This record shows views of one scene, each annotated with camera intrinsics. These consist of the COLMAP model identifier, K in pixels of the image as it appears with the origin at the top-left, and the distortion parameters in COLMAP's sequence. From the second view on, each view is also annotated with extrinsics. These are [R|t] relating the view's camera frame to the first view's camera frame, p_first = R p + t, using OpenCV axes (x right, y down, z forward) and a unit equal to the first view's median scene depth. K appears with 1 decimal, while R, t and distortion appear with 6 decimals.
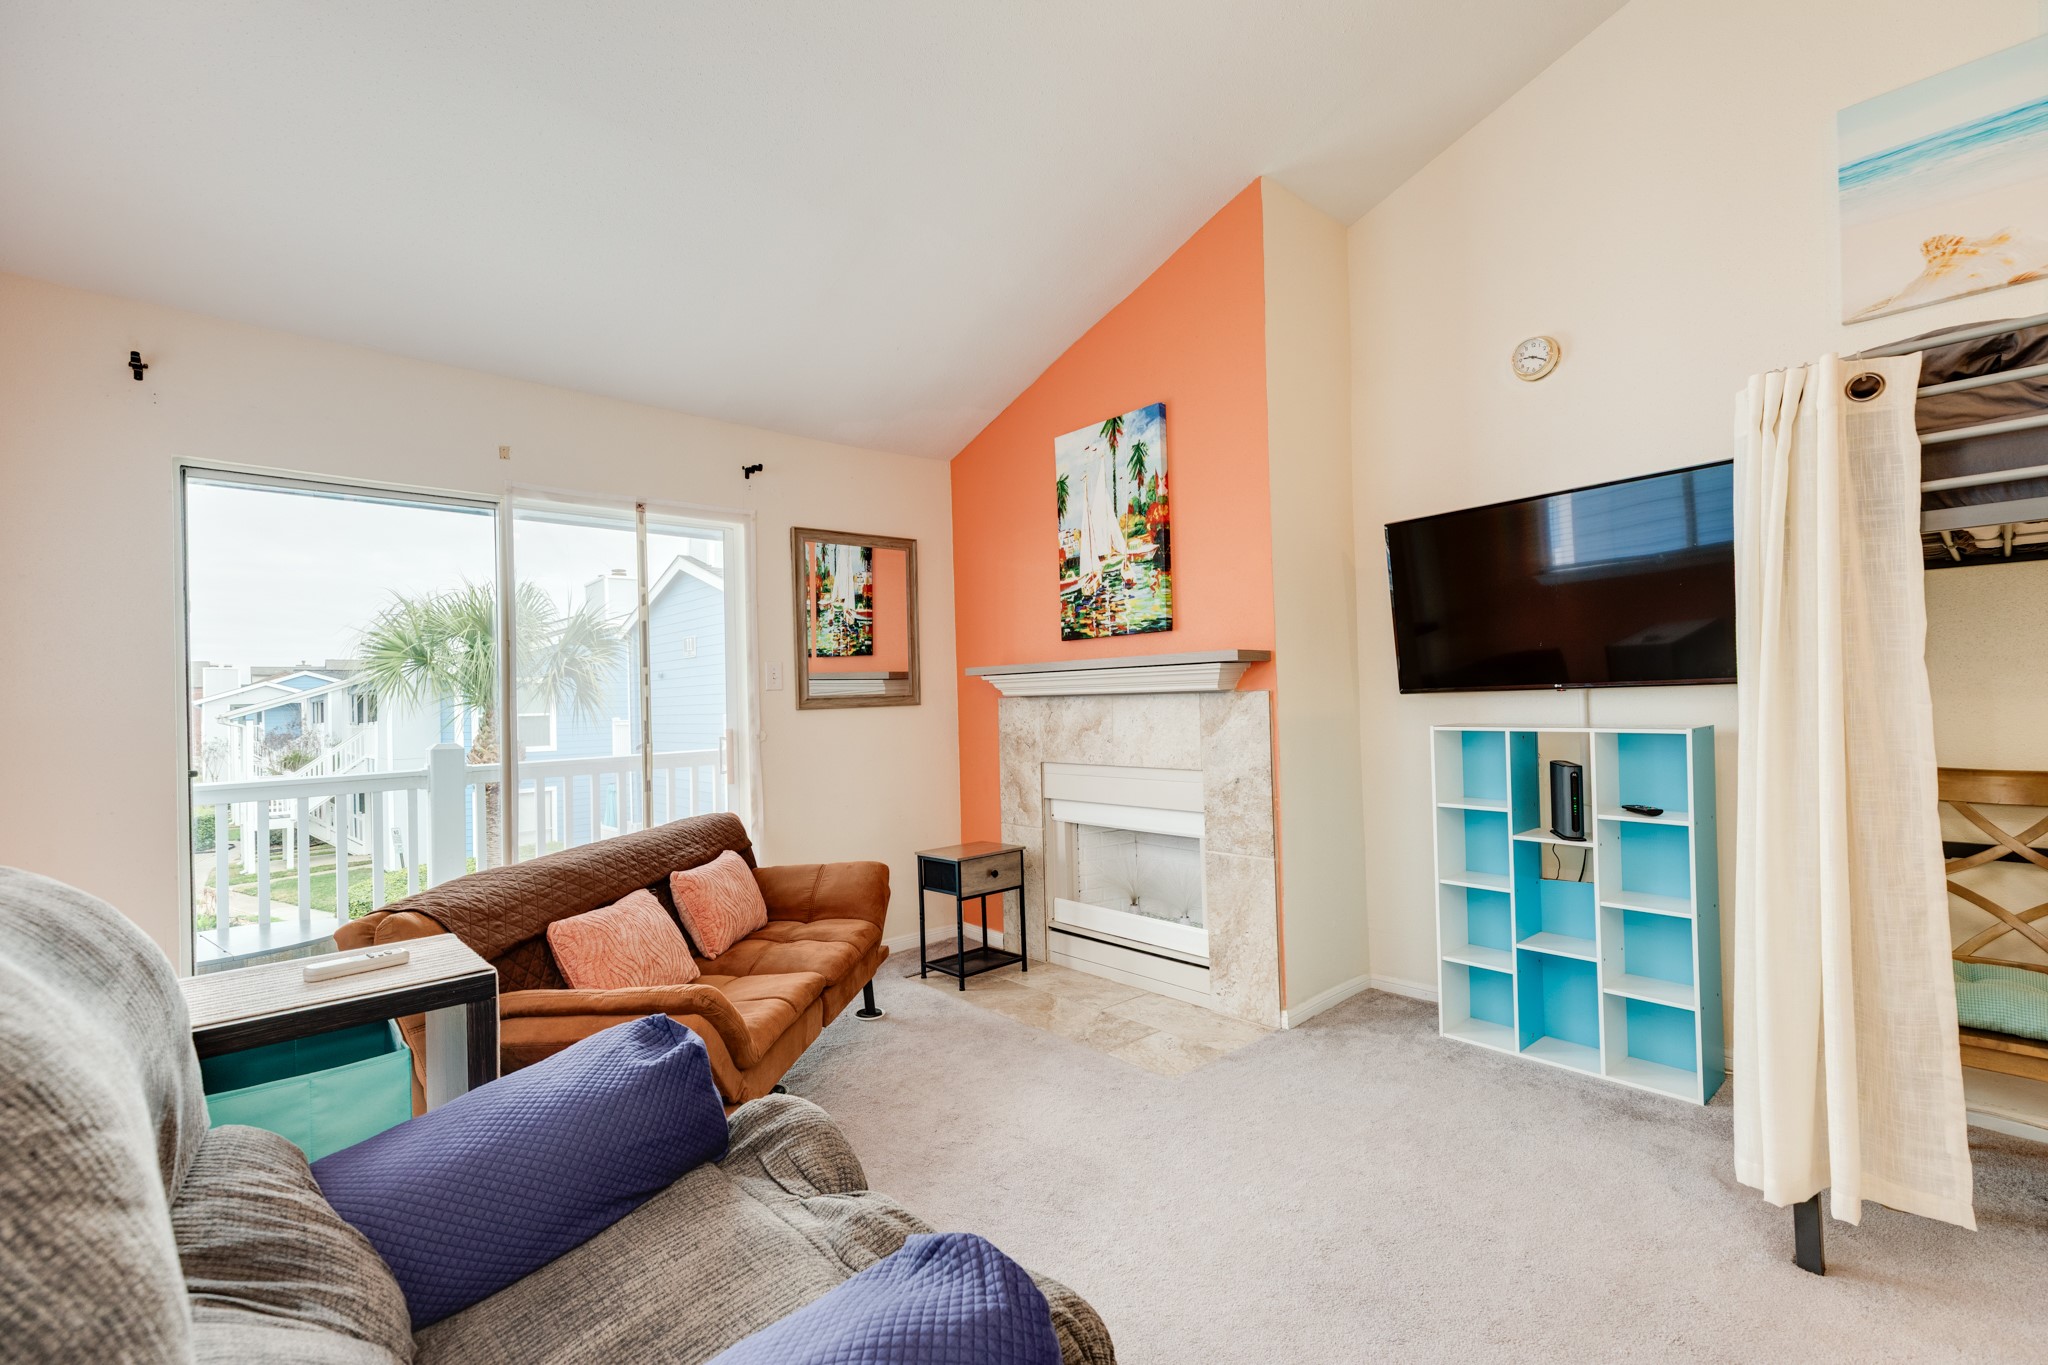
lens RADIAL K [[909.8, 0, 1020.7], [0, 909.8, 687.2], [0, 0, 1]] dist [0.004053, -0.000653]
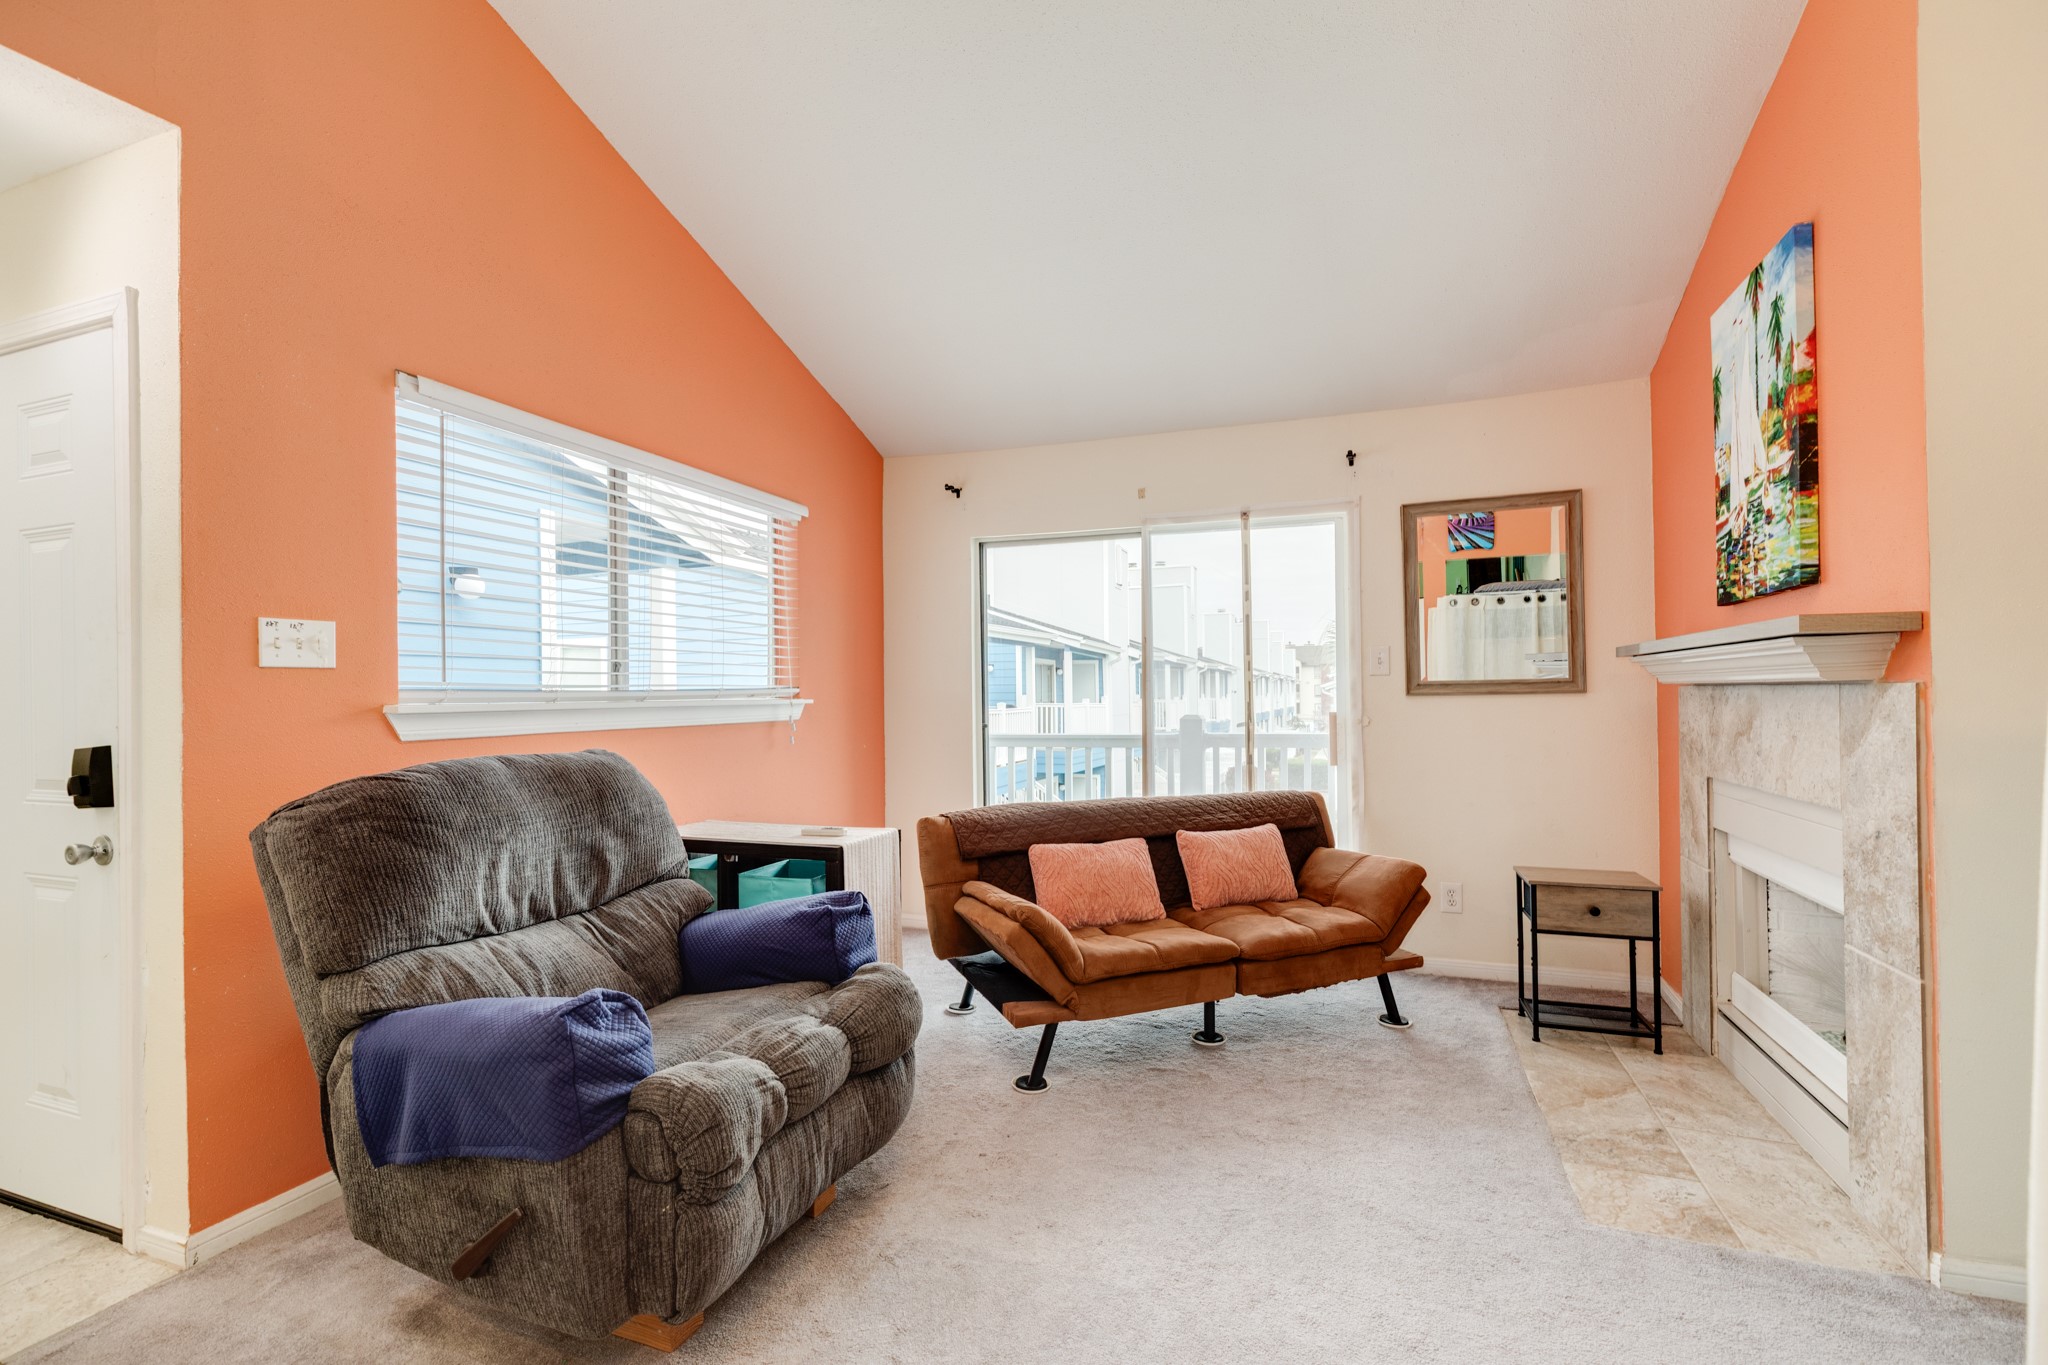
lens RADIAL K [[909.8, 0, 1020.7], [0, 909.8, 687.2], [0, 0, 1]] dist [0.004053, -0.000653]
pose [[0.464561, 0.015888, -0.885399, 0.456893], [0.009642, 0.999689, 0.022999, -0.010690], [0.885489, -0.019221, 0.464263, 0.215518]]
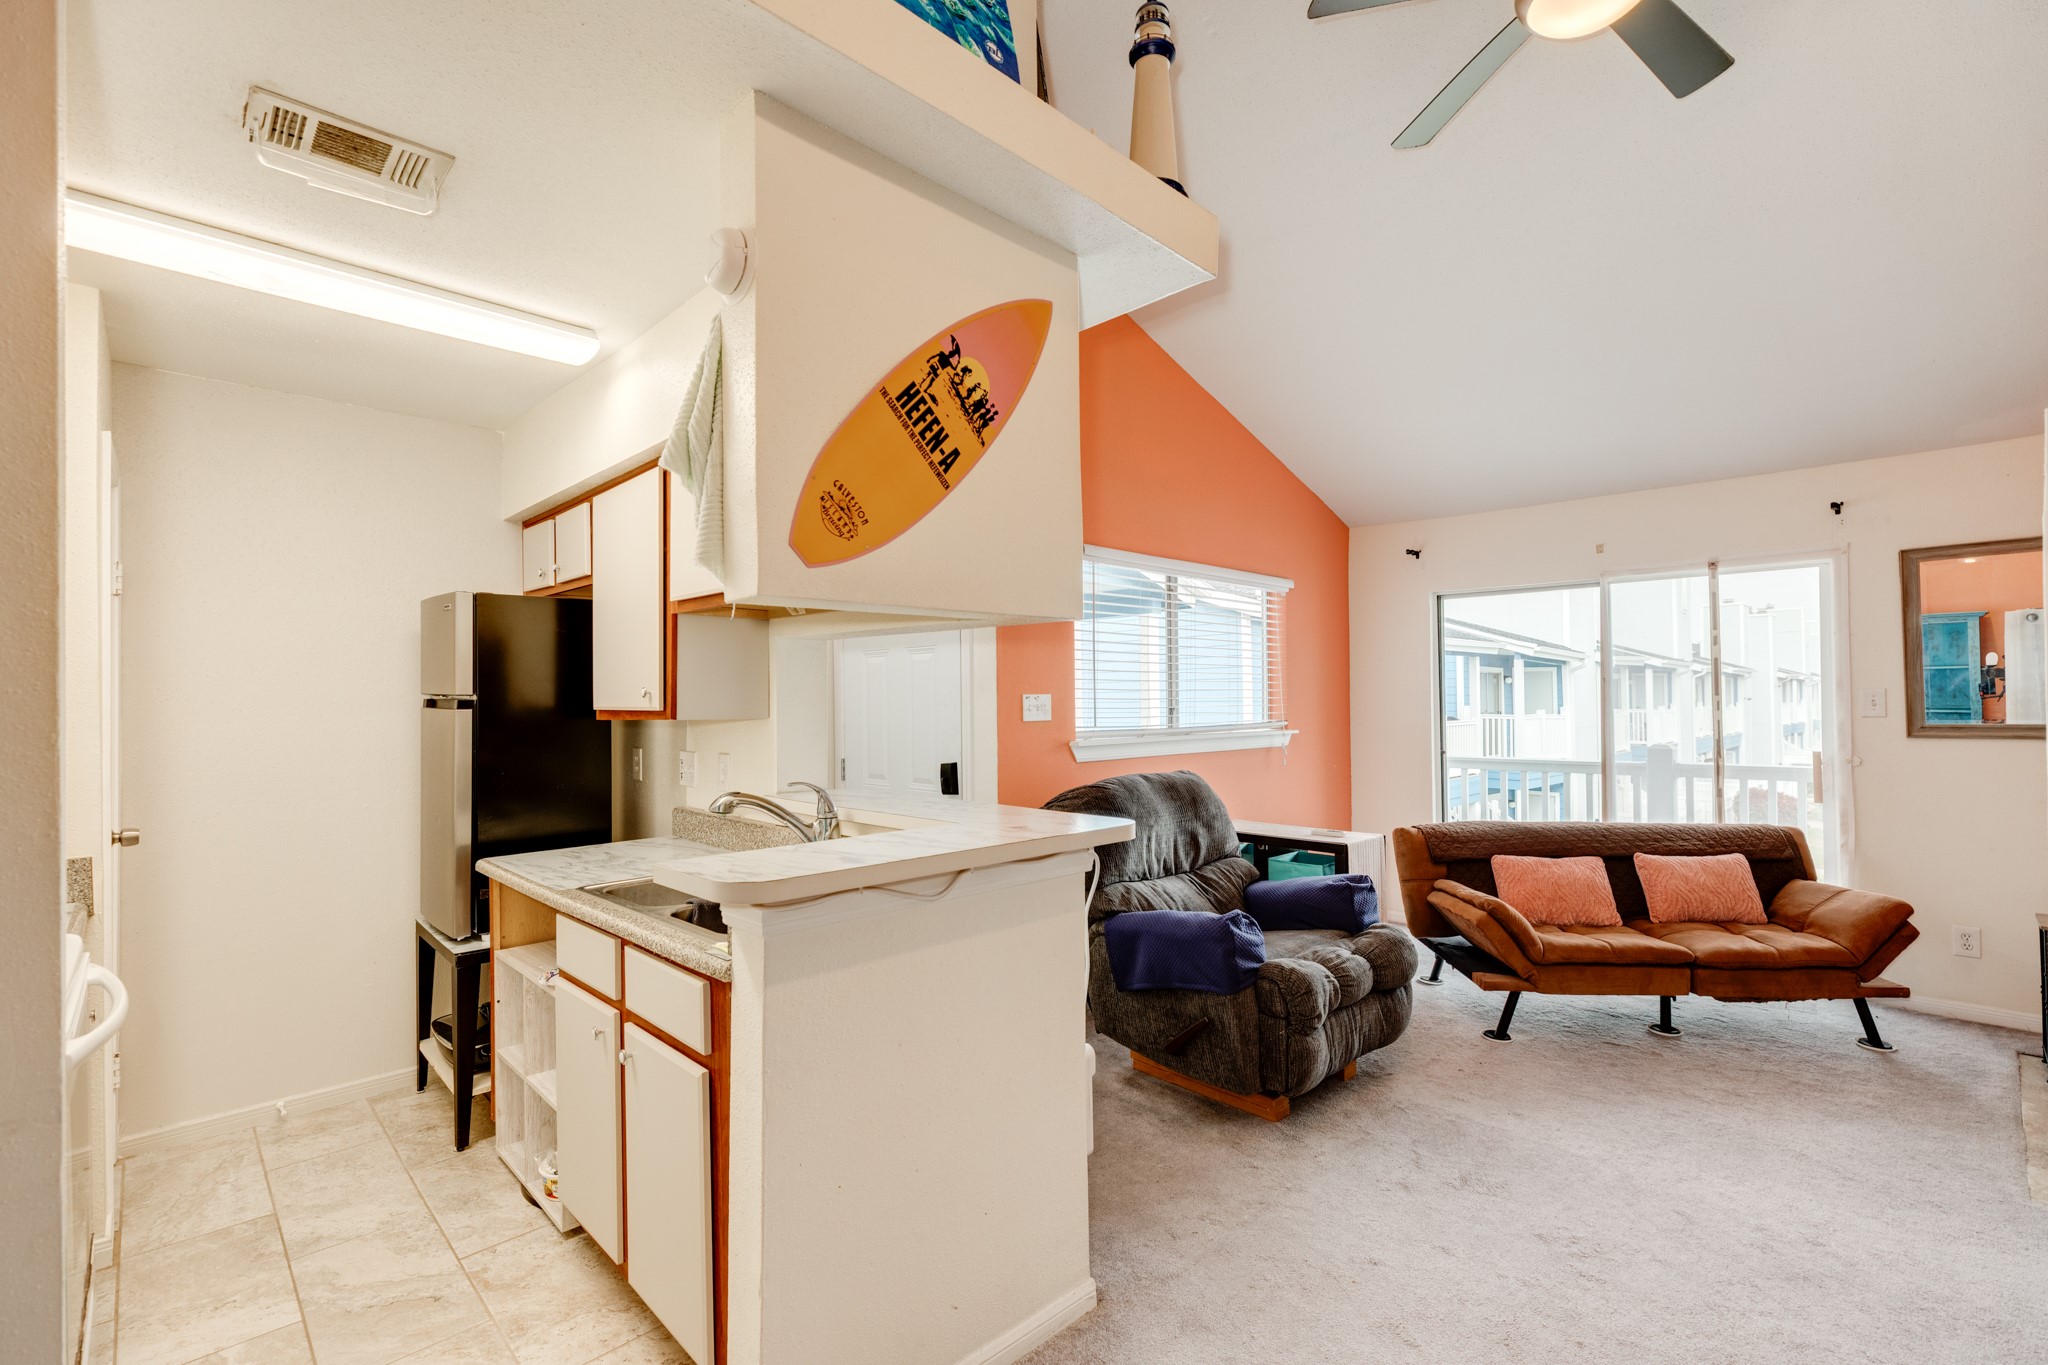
lens RADIAL K [[909.8, 0, 1020.7], [0, 909.8, 687.2], [0, 0, 1]] dist [0.004053, -0.000653]
pose [[0.036369, 0.012291, -0.999263, 0.764601], [0.020648, 0.999702, 0.013048, -0.067289], [0.999125, -0.021108, 0.036105, 0.021908]]
